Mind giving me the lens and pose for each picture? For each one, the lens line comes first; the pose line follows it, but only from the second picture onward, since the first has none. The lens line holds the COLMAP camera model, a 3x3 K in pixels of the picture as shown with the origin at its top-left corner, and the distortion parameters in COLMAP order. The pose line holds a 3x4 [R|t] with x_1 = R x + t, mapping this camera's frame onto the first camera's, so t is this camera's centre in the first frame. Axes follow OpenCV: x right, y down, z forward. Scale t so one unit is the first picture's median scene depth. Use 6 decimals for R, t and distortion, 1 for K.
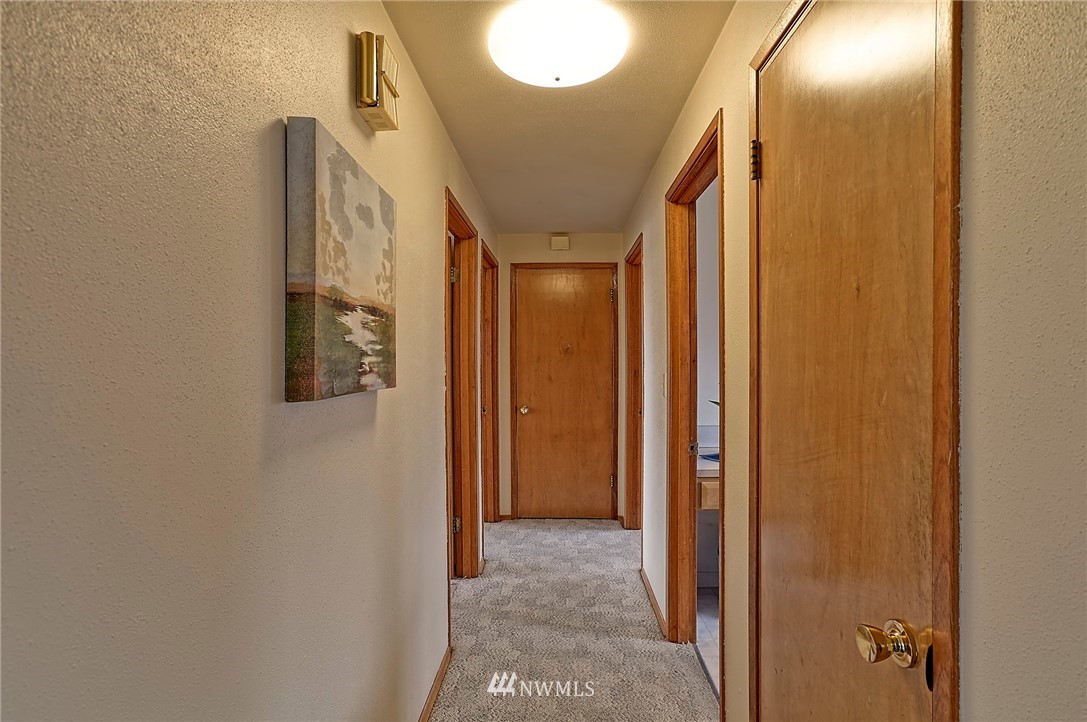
lens RADIAL K [[530.1, 0, 544.7], [0, 530.1, 358.9], [0, 0, 1]] dist [-0.045805, 0.044491]
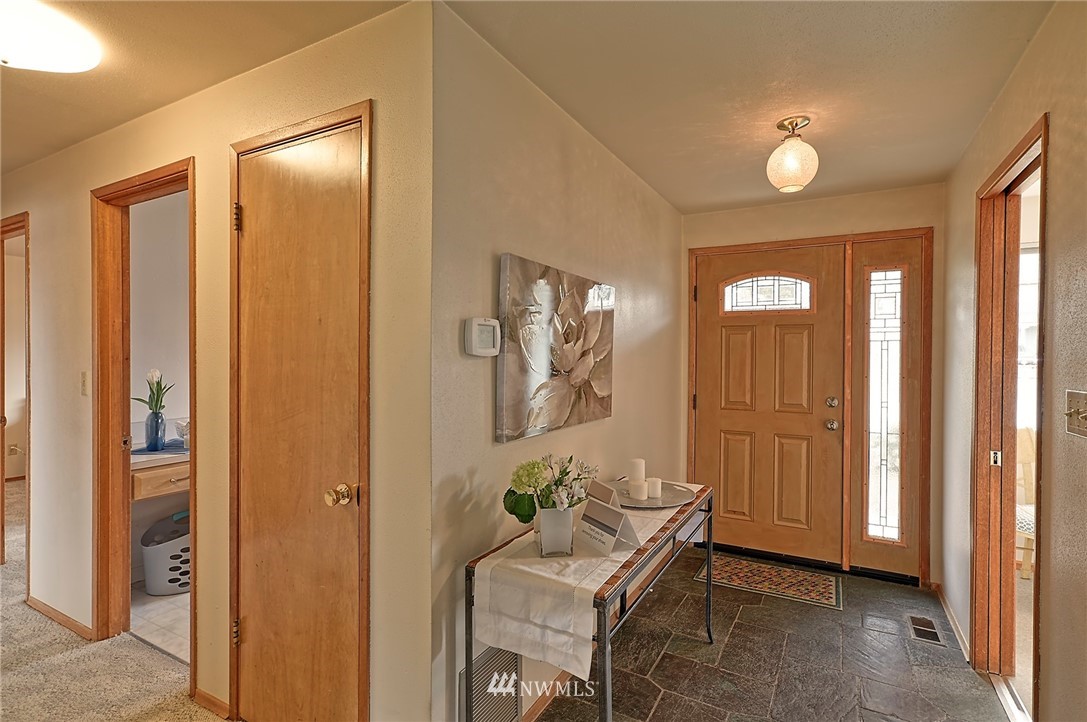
lens RADIAL K [[530.1, 0, 544.7], [0, 530.1, 358.9], [0, 0, 1]] dist [-0.045805, 0.044491]
pose [[0.466187, -0.004110, 0.884677, -0.492468], [-0.000600, 0.999988, 0.004962, -0.002663], [-0.884686, -0.002844, 0.466179, -0.418278]]
